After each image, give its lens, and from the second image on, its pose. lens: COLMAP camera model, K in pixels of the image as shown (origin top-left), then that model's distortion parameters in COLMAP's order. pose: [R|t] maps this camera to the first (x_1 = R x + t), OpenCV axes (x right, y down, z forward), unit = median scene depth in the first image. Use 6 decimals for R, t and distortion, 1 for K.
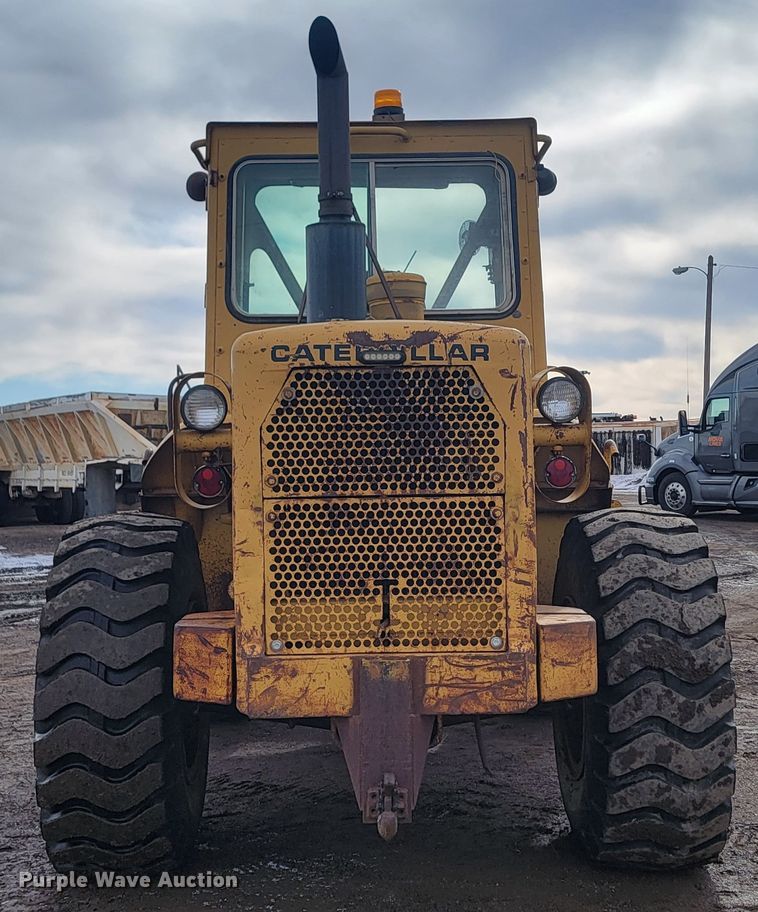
lens RADIAL K [[1247.0, 0, 379.1], [0, 1247.0, 477.5], [0, 0, 1]] dist [0.108497, -0.027056]
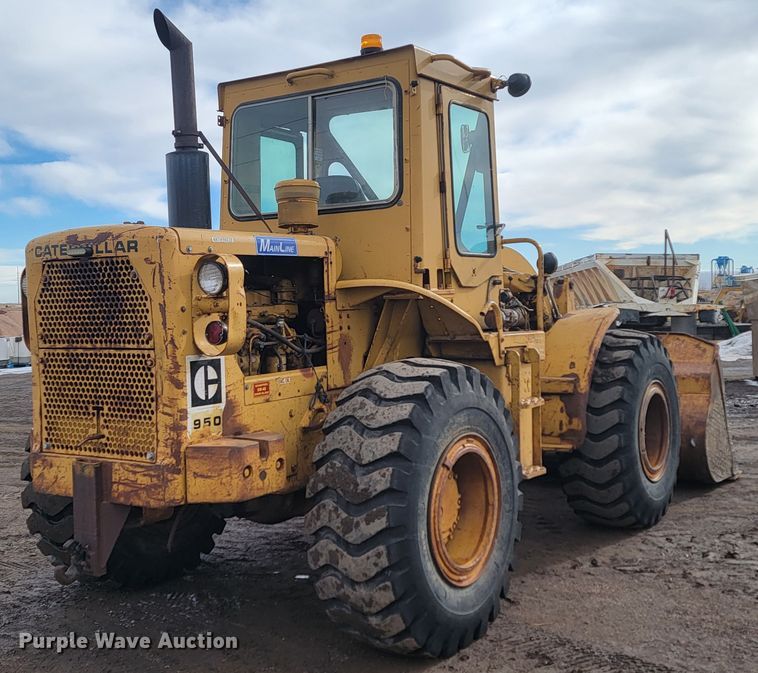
lens RADIAL K [[919.9, 0, 370.0], [0, 919.9, 337.7], [0, 0, 1]] dist [0.116126, -0.008943]
pose [[0.820743, 0.016990, -0.571044, 0.874380], [-0.002294, 0.999648, 0.026445, -0.026333], [0.571292, -0.020395, 0.820493, 0.302254]]
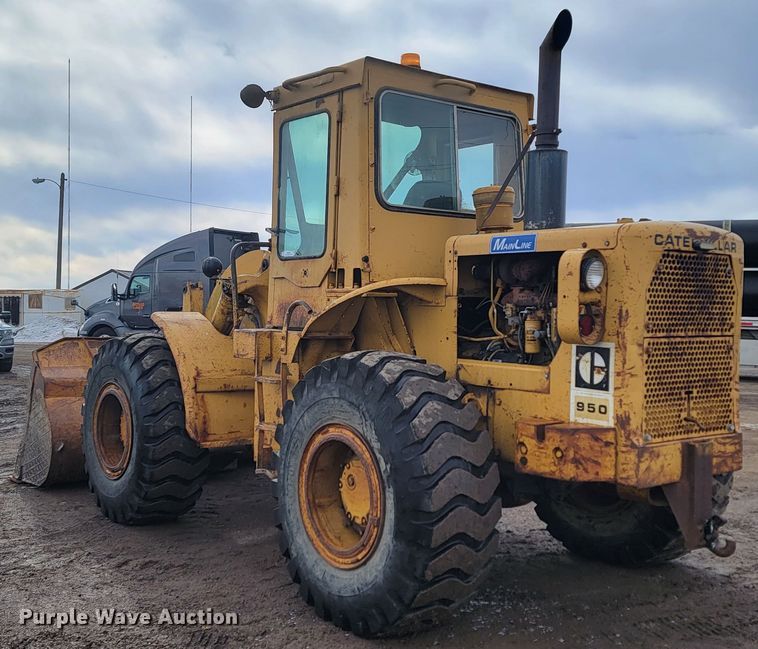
lens RADIAL K [[862.2, 0, 379.0], [0, 862.2, 324.5], [0, 0, 1]] dist [0.090270, -0.008996]
pose [[0.801406, 0.012080, 0.597999, -0.946717], [-0.006663, 0.999914, -0.011269, 0.014846], [-0.598084, 0.005047, 0.801417, 0.366399]]
